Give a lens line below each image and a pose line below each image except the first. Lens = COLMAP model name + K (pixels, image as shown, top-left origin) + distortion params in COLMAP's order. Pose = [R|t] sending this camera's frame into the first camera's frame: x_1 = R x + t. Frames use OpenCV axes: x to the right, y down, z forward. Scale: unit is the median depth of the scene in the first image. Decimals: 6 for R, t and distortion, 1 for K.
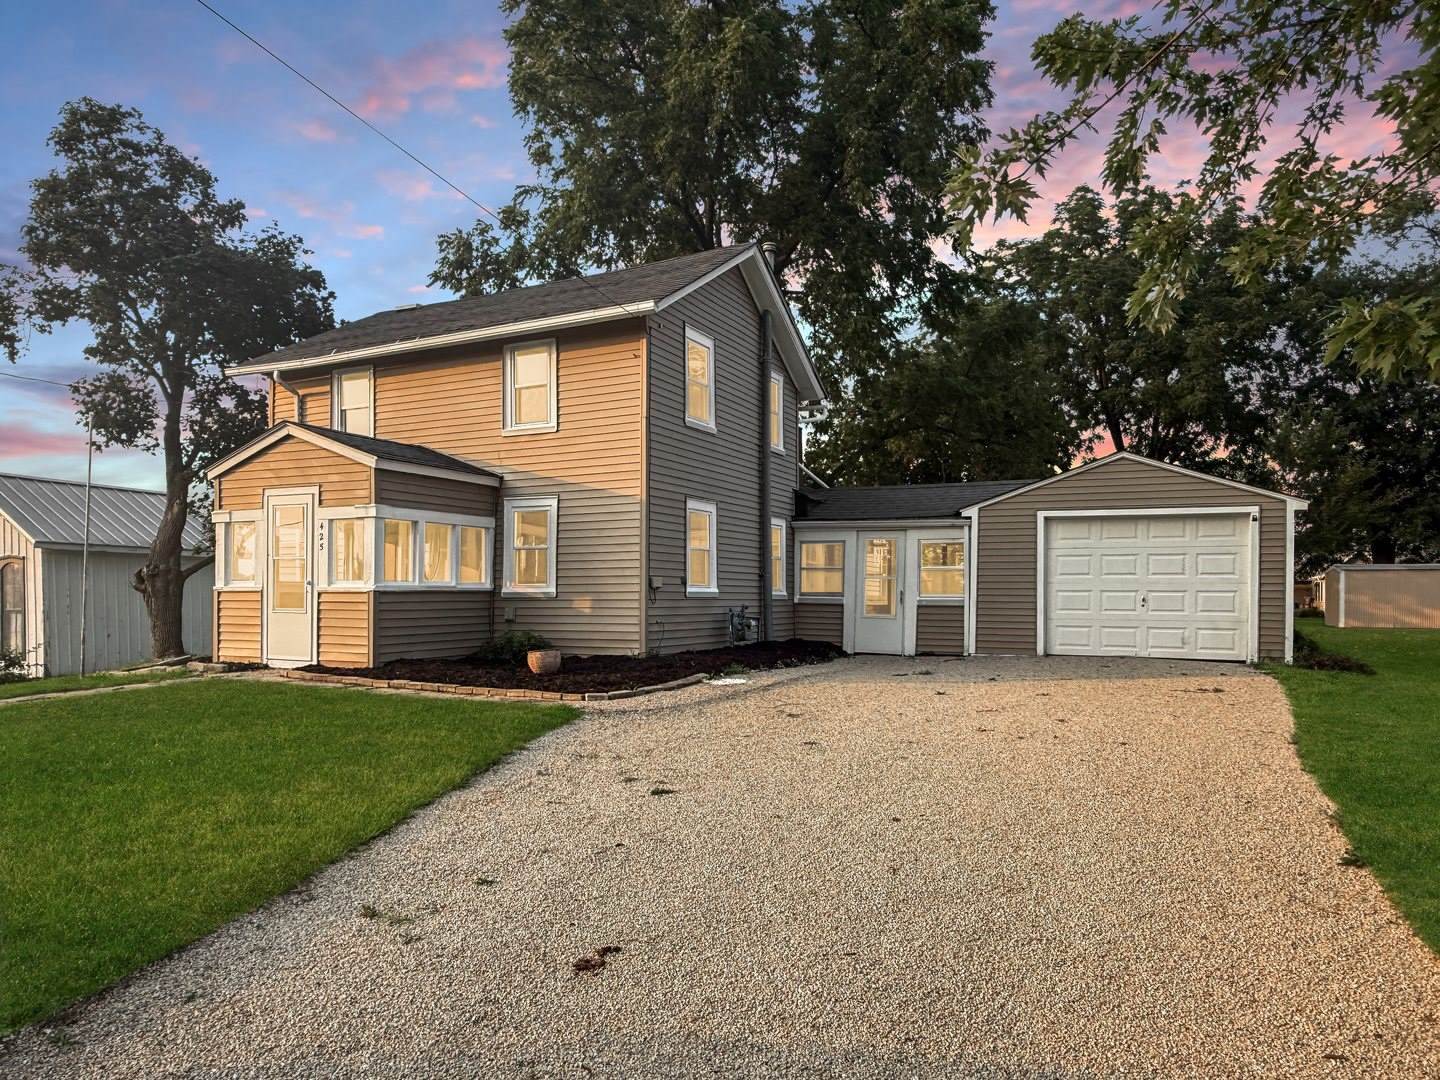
lens RADIAL K [[920.2, 0, 720.9], [0, 920.2, 595.7], [0, 0, 1]] dist [0.000984, -0.001166]
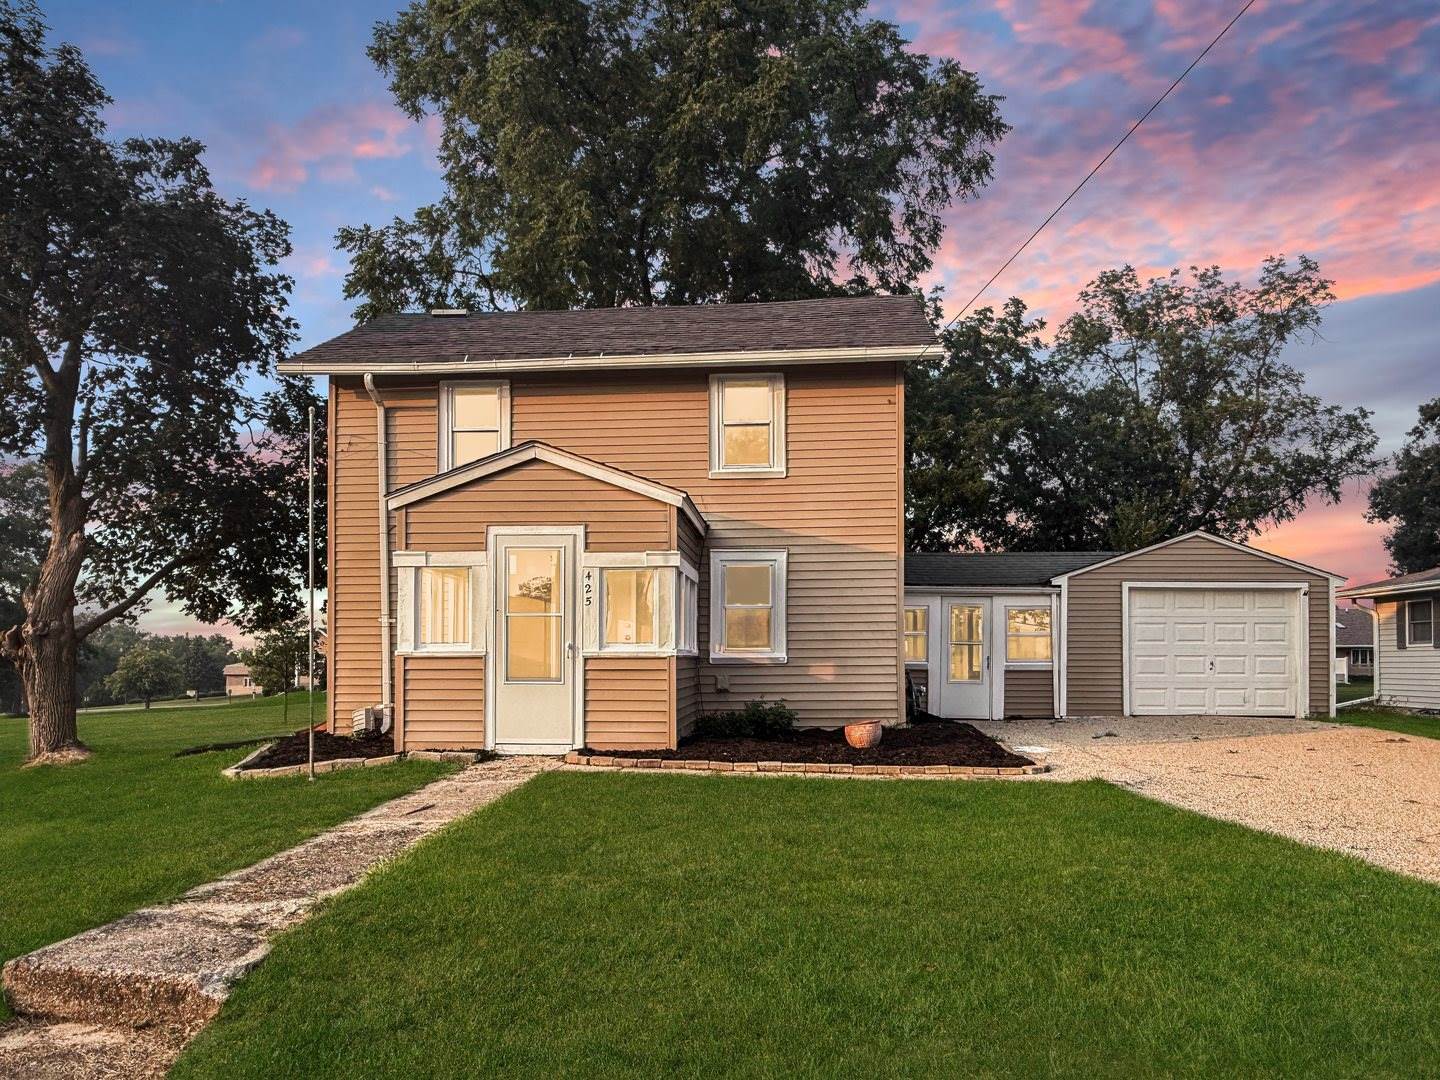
lens RADIAL K [[941.4, 0, 719.6], [0, 941.4, 653.8], [0, 0, 1]] dist [0.003425, 0.002236]
pose [[0.930022, -0.000159, 0.367504, -0.554610], [0.004231, 0.999938, -0.010275, 0.001614], [-0.367480, 0.011111, 0.929965, 0.170306]]
